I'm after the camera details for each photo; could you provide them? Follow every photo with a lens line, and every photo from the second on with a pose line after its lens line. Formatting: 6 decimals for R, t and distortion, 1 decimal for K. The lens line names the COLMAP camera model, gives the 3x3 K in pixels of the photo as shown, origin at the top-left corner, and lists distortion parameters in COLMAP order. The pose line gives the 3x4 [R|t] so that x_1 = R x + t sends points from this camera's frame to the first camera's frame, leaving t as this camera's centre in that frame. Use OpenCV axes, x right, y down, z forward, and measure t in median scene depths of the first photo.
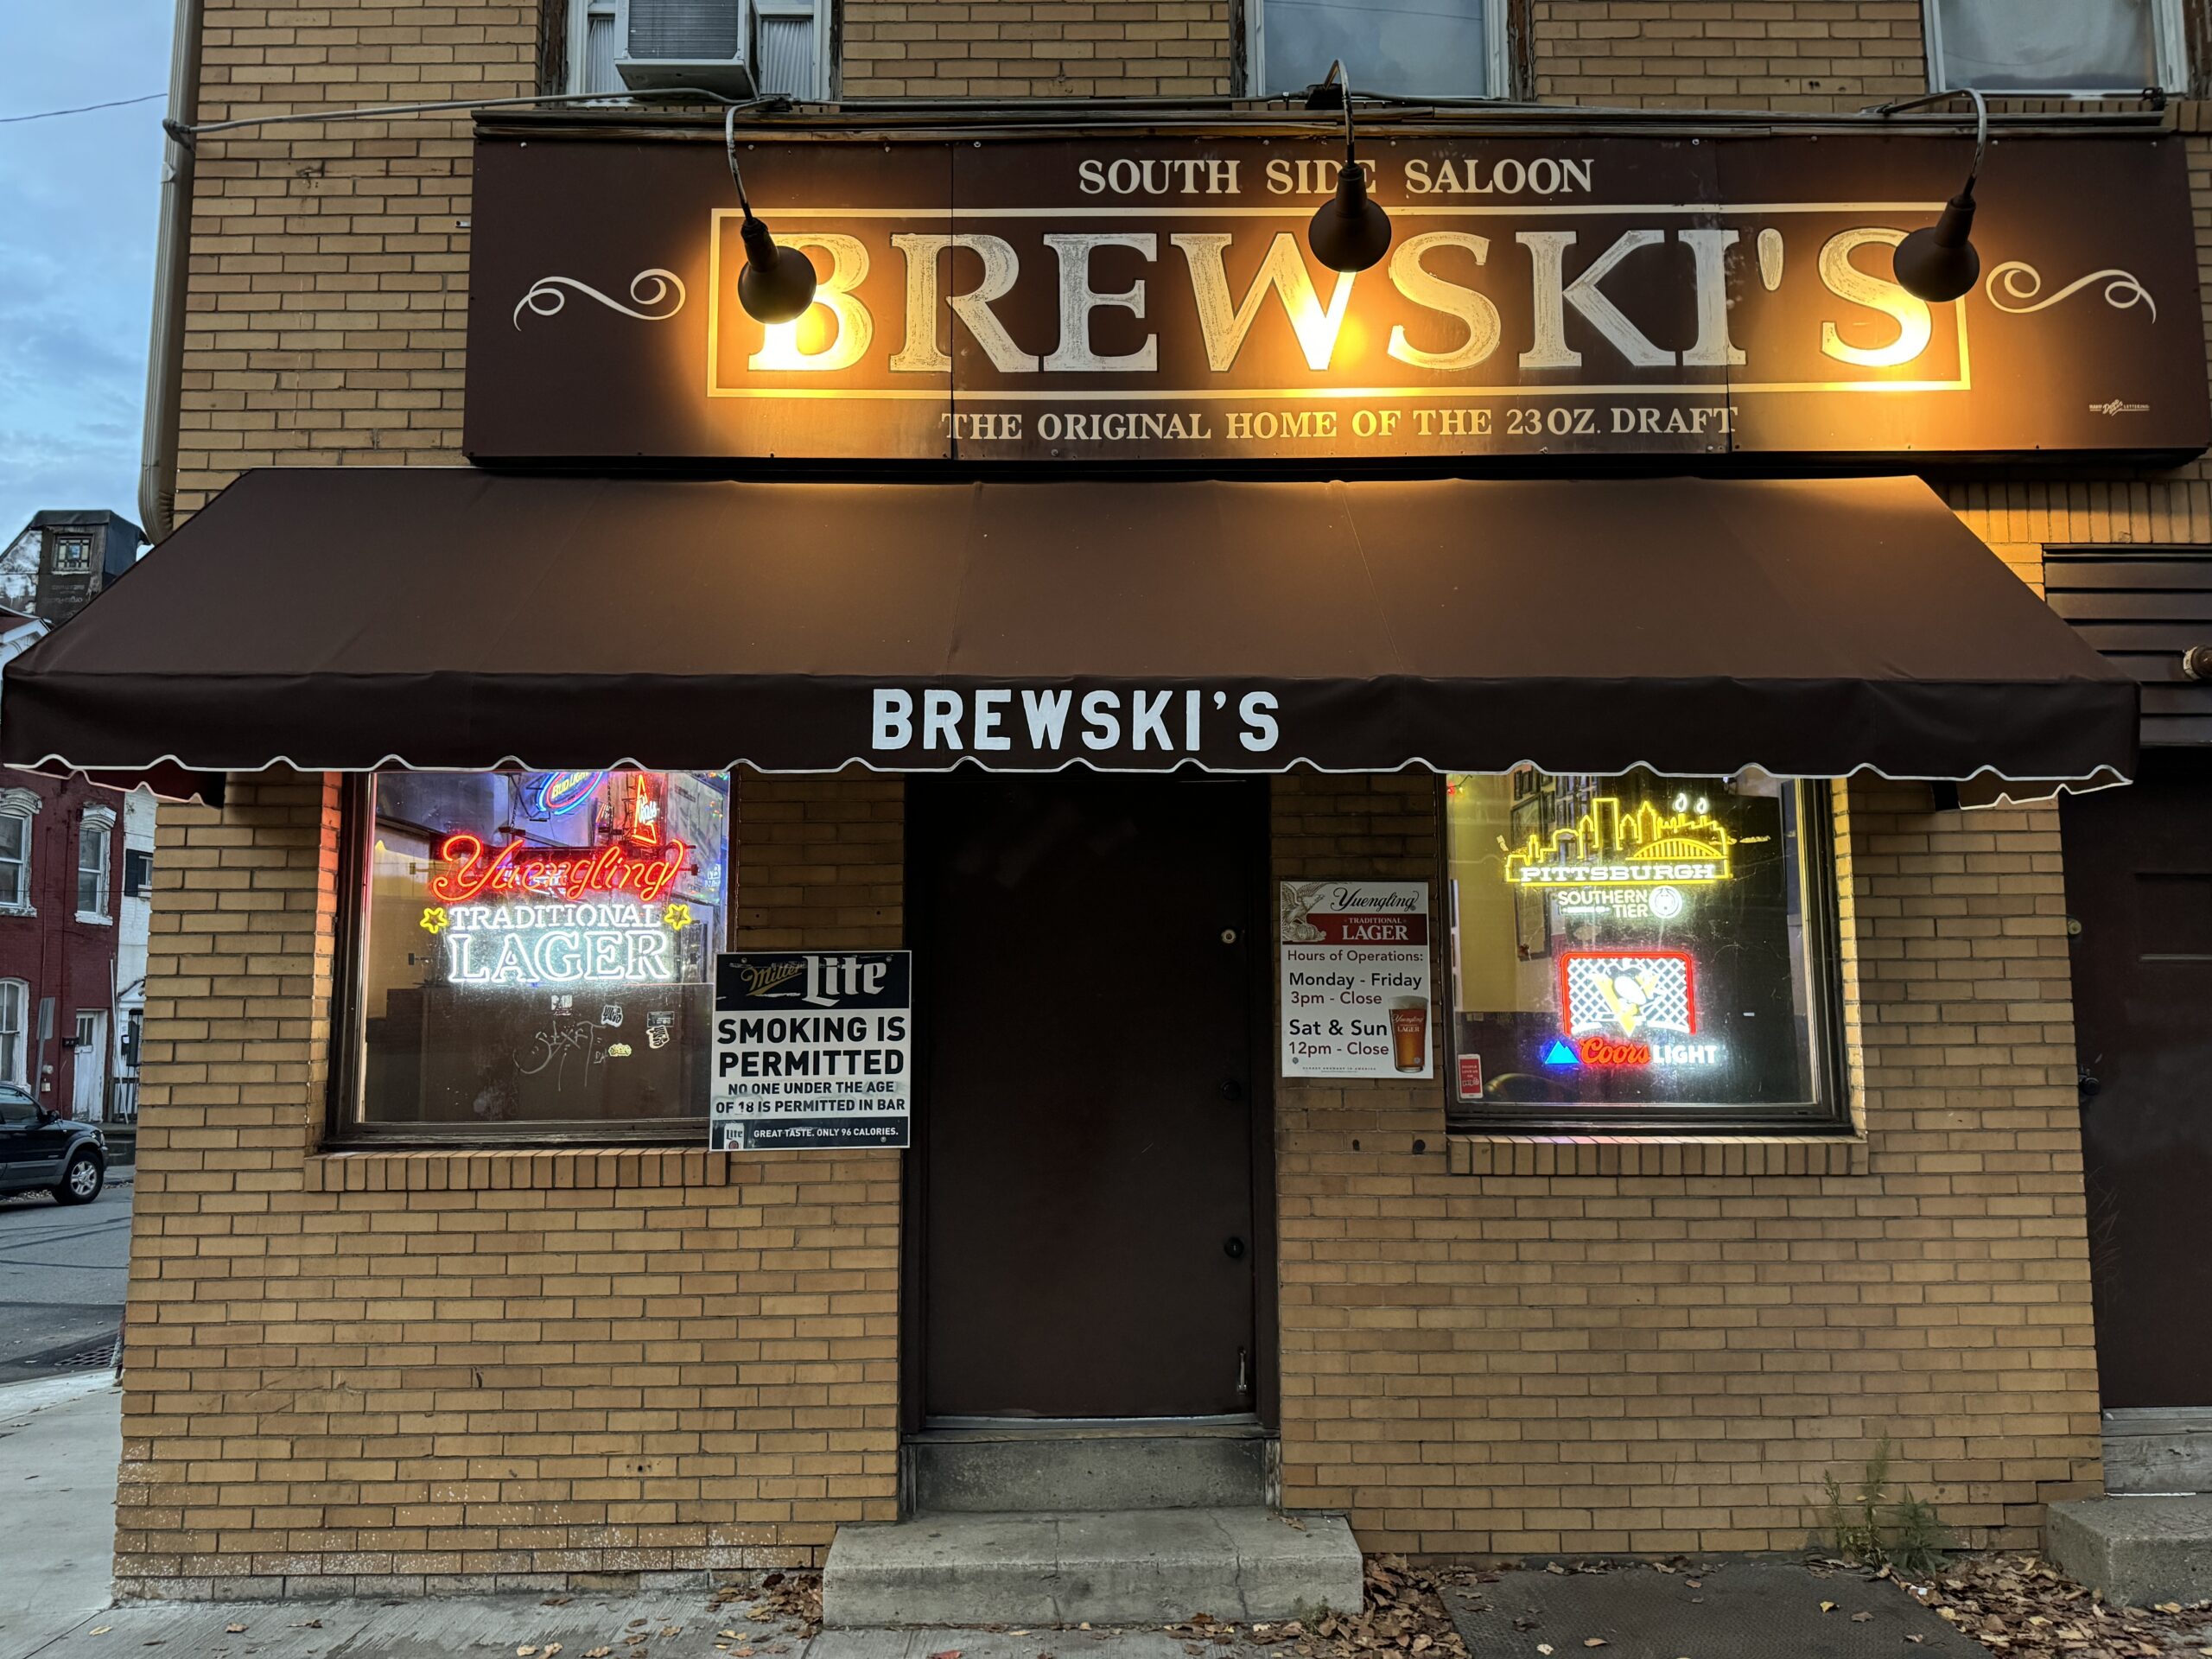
lens RADIAL K [[1534.9, 0, 1101.8], [0, 1534.9, 838.9], [0, 0, 1]] dist [0.046723, -0.050917]
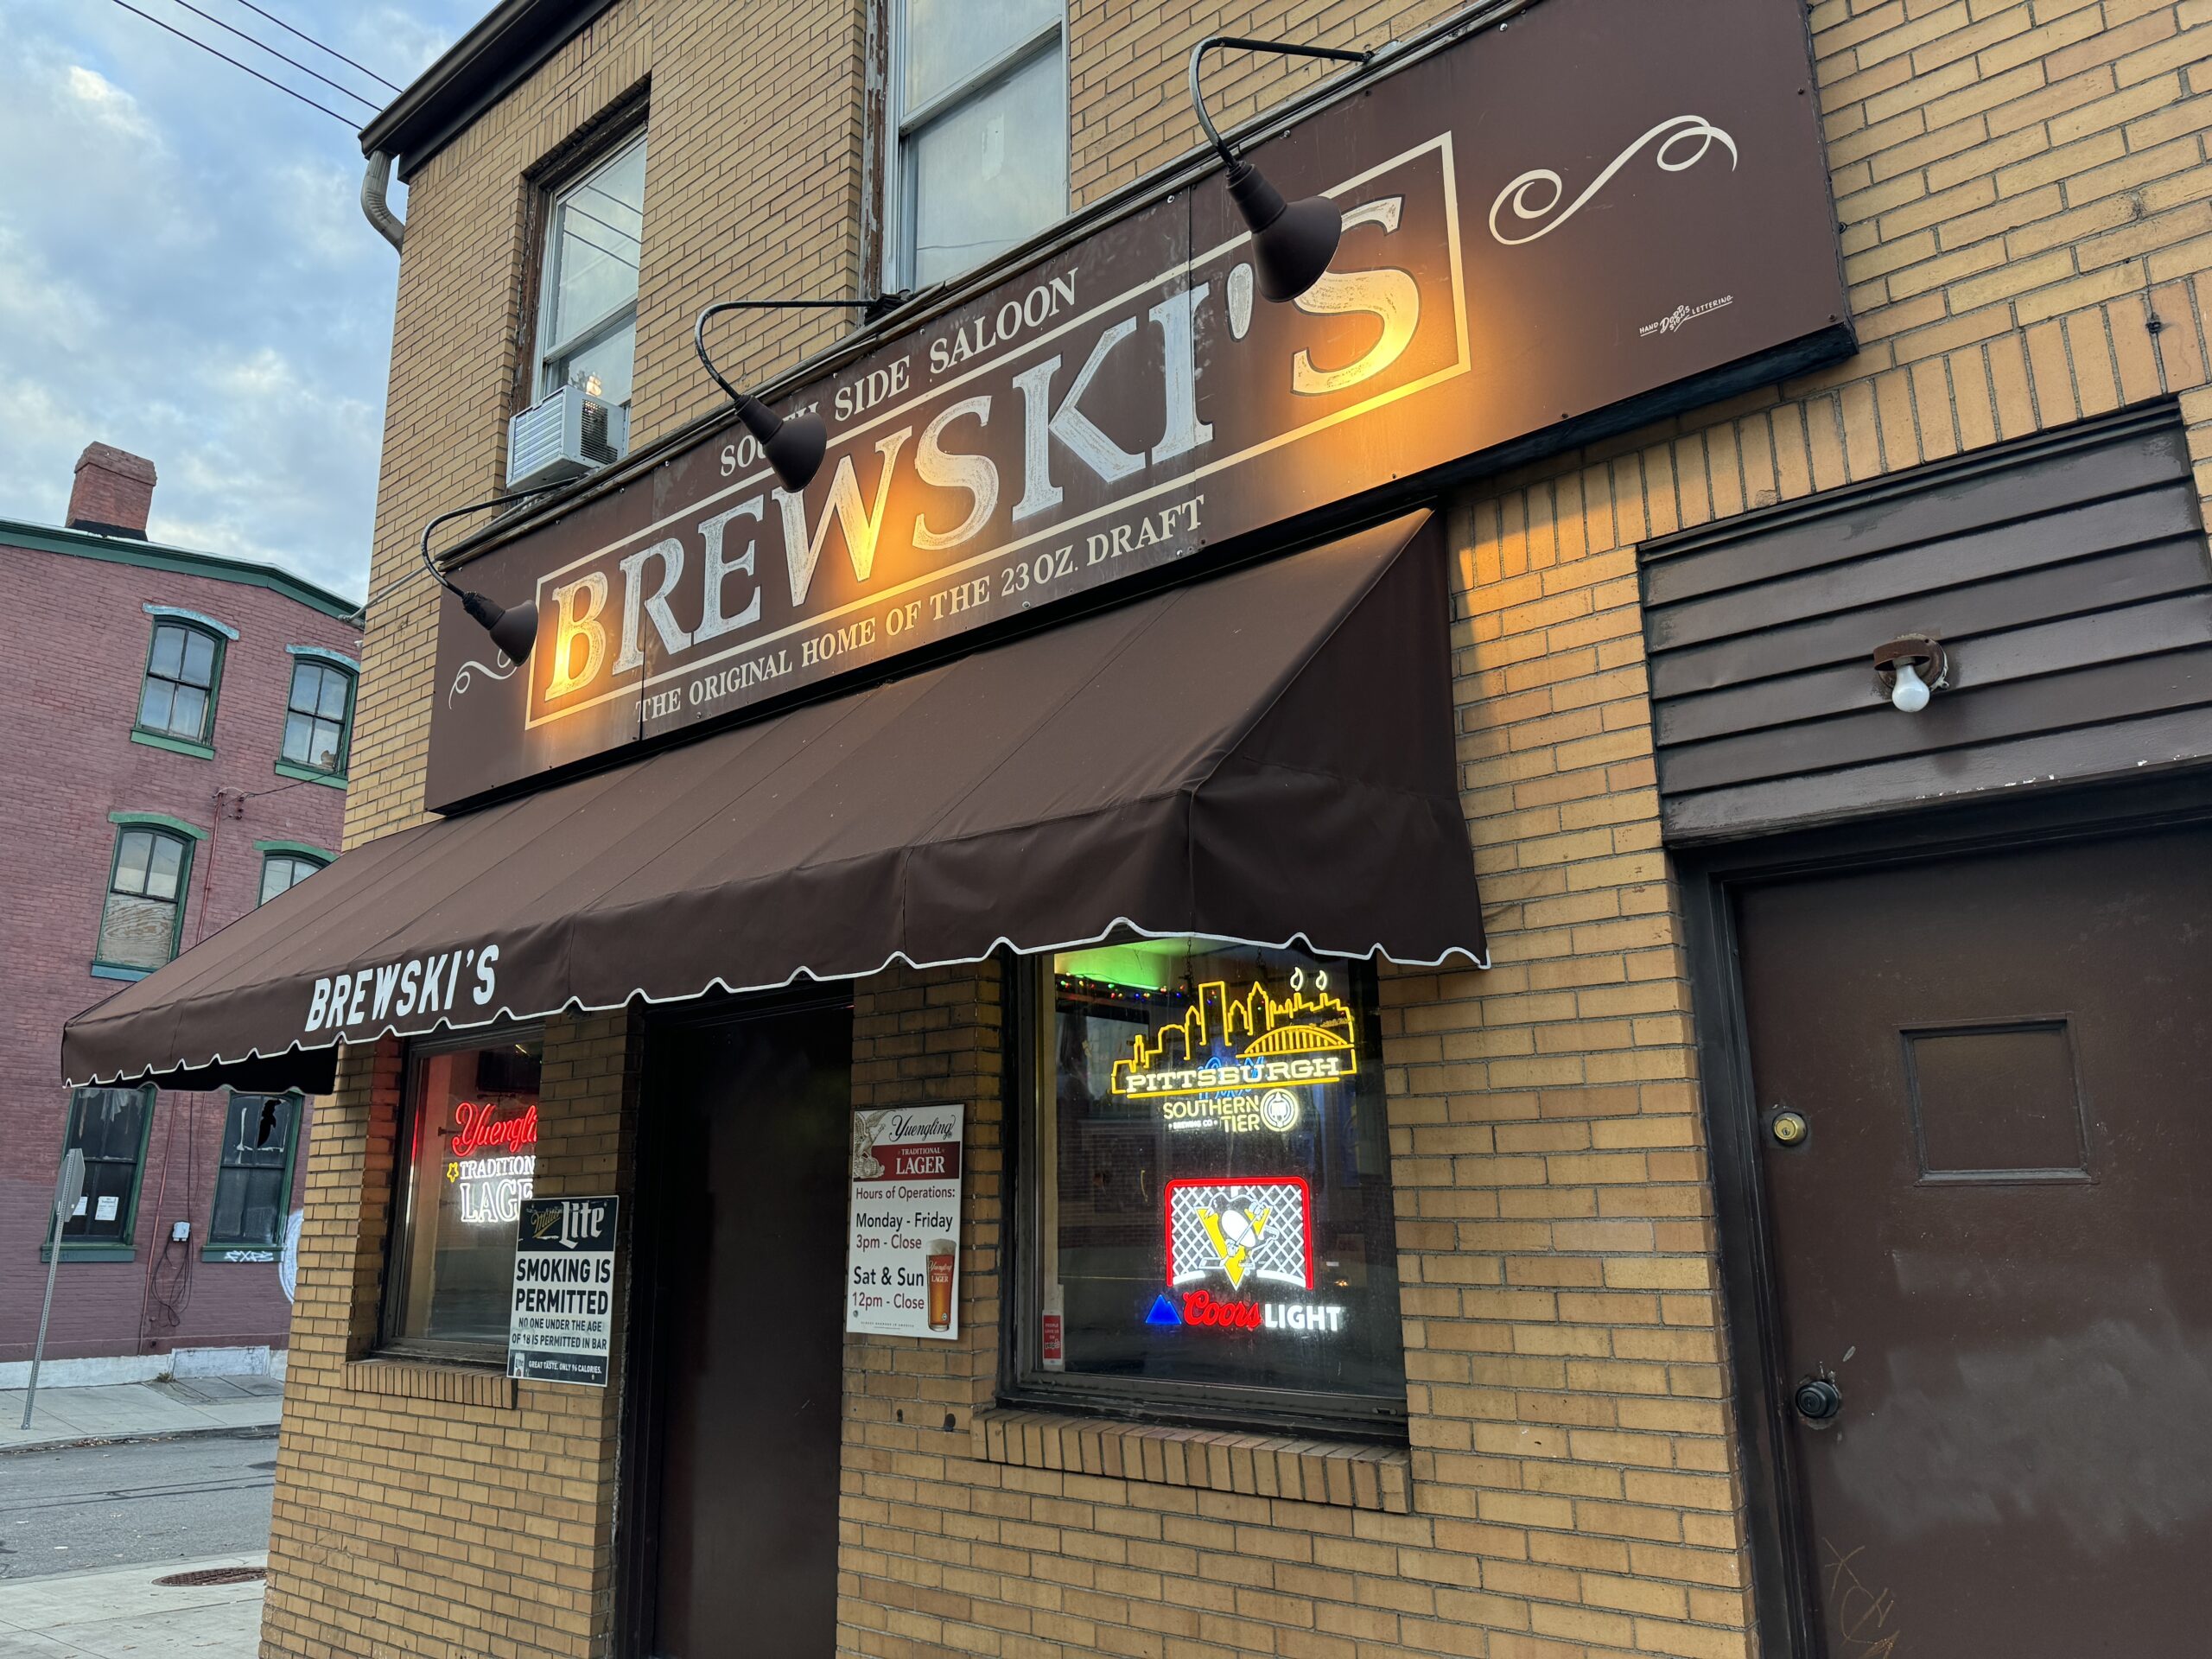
lens RADIAL K [[1575.7, 0, 1142.2], [0, 1575.7, 816.9], [0, 0, 1]] dist [0.161405, -0.297966]
pose [[0.752855, -0.161032, -0.638183, 0.894568], [0.082194, 0.985021, -0.151586, 0.011460], [0.653034, 0.061667, 0.754814, 0.362235]]
